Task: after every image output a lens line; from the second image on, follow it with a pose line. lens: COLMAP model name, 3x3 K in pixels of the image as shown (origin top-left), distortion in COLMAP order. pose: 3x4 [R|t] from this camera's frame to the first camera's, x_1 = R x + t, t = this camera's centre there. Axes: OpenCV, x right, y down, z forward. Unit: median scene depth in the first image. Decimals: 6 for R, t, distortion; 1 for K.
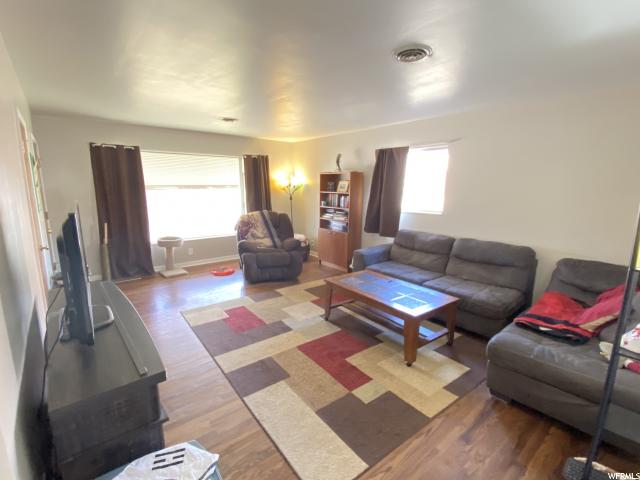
lens RADIAL K [[316.0, 0, 320.0], [0, 316.0, 243.2], [0, 0, 1]] dist [0.002275, 0.000022]
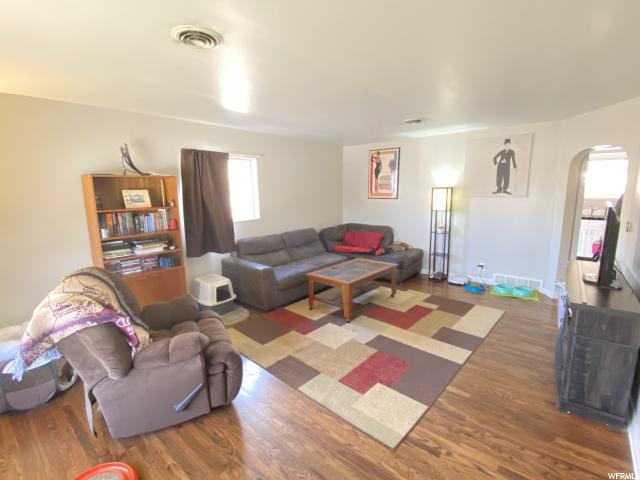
lens RADIAL K [[300.0, 0, 320.6], [0, 300.0, 237.4], [0, 0, 1]] dist [-0.000500, -0.000071]
pose [[-0.201909, -0.151003, 0.967693, -0.762674], [0.195998, 0.961827, 0.190983, -0.200777], [-0.959592, 0.228227, -0.164605, 1.044530]]
